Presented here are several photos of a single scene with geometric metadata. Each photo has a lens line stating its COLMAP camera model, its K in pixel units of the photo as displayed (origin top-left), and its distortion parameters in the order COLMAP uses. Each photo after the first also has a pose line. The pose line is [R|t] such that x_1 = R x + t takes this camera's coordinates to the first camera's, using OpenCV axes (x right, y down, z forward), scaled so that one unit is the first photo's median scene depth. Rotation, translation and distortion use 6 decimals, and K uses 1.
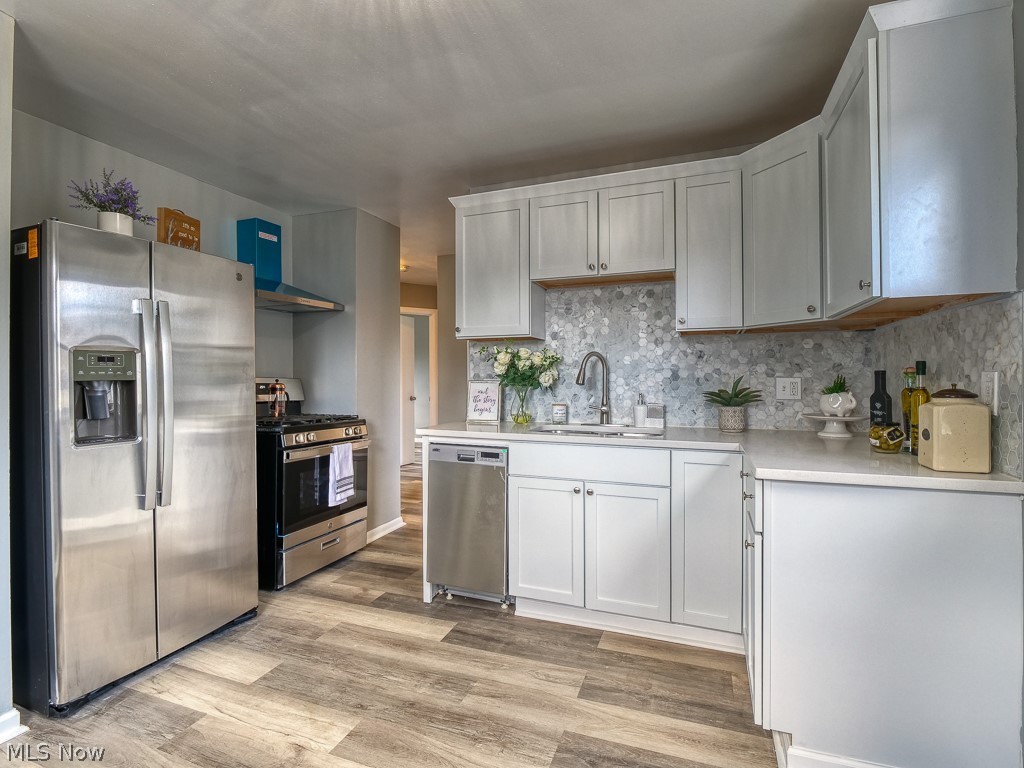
lens RADIAL K [[502.5, 0, 509.4], [0, 502.5, 377.4], [0, 0, 1]] dist [-0.009258, -0.000890]
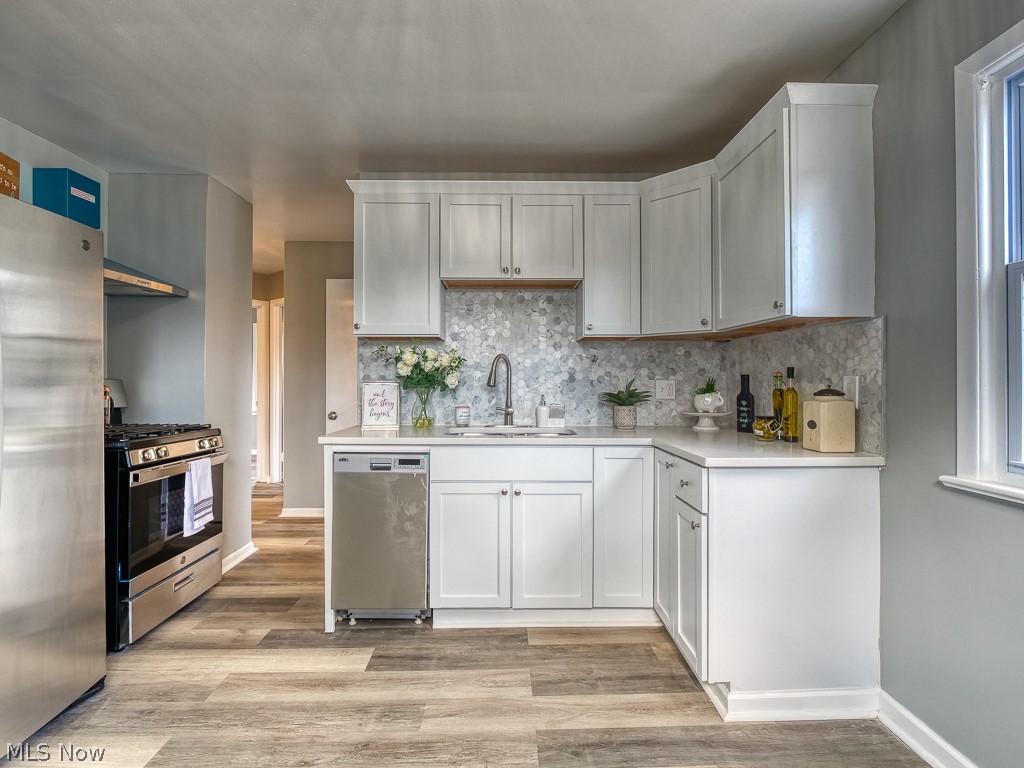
lens RADIAL K [[509.4, 0, 510.0], [0, 509.4, 377.3], [0, 0, 1]] dist [-0.011454, -0.000367]
pose [[0.927238, 0.005460, 0.374433, -0.219823], [-0.003453, 0.999976, -0.006033, 0.002080], [-0.374457, 0.004302, 0.927234, 0.049230]]
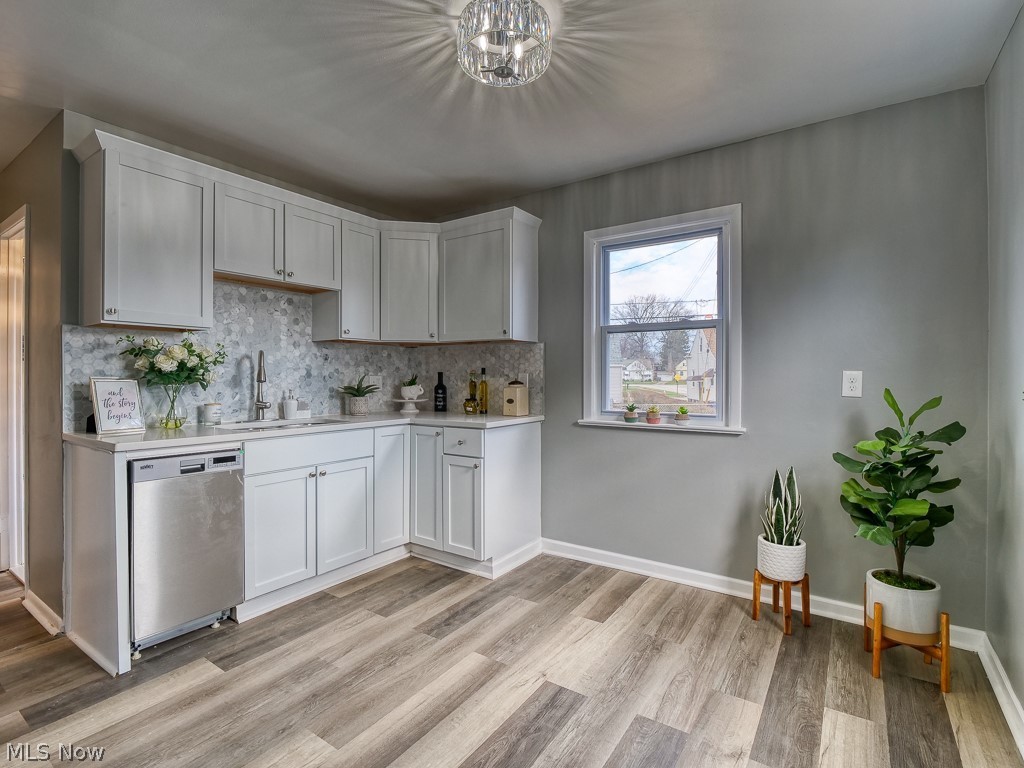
lens RADIAL K [[505.9, 0, 517.3], [0, 505.9, 378.2], [0, 0, 1]] dist [-0.012678, -0.001421]
pose [[0.226030, -0.001139, 0.974120, -0.808109], [-0.001074, 0.999998, 0.001418, 0.004702], [-0.974120, -0.001367, 0.226029, 0.271707]]
